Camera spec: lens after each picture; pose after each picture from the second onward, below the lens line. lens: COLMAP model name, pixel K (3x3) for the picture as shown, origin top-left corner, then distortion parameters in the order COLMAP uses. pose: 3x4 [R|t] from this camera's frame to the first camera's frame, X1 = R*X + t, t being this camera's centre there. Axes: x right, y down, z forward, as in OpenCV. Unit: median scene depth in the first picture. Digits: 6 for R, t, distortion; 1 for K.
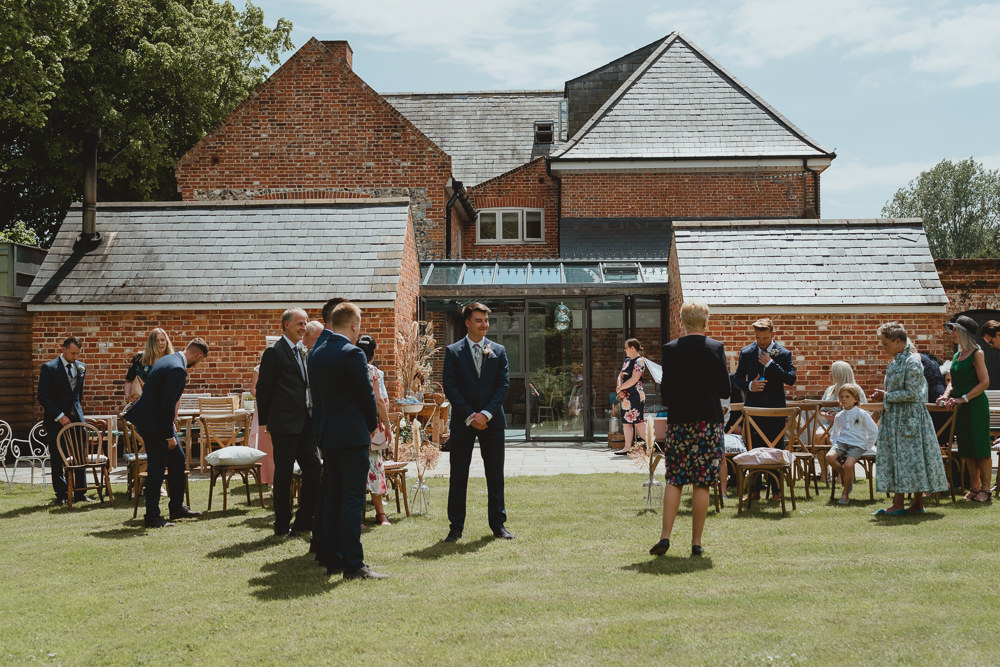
lens RADIAL K [[1796.9, 0, 500.0], [0, 1796.9, 333.5], [0, 0, 1]] dist [0.035861, 0.015539]
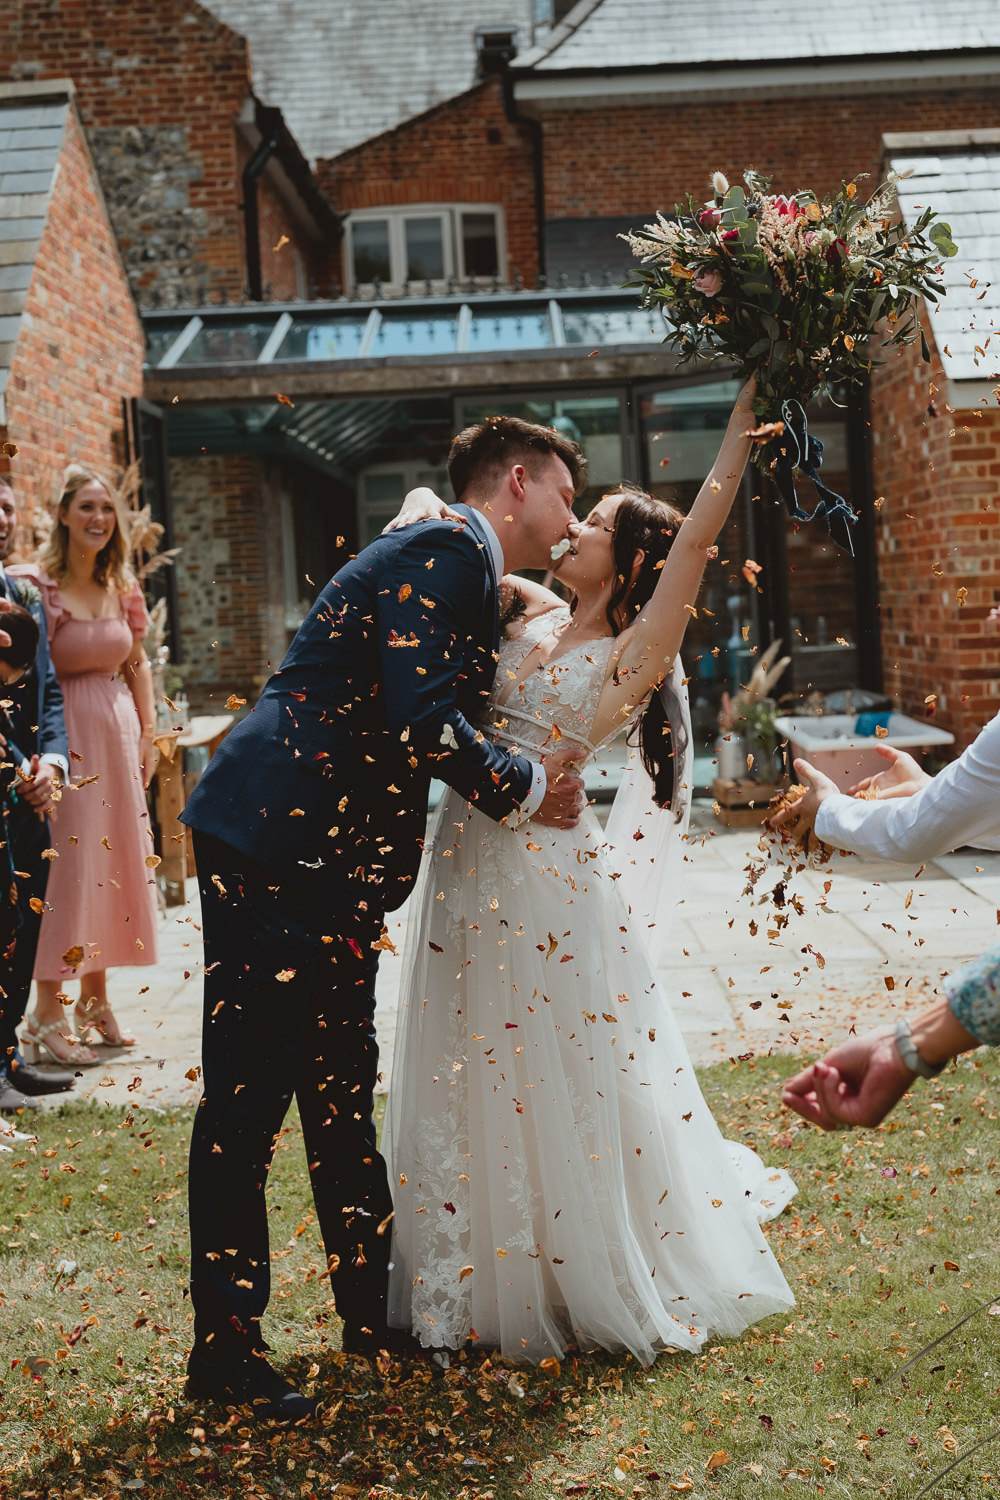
lens RADIAL K [[2695.3, 0, 533.3], [0, 2695.3, 751.0], [0, 0, 1]] dist [0.035861, 0.015539]
pose [[0.998636, -0.046182, 0.024368, 0.010678], [0.043944, 0.995368, 0.085509, 0.003913], [-0.028204, -0.084321, 0.996039, 0.375808]]
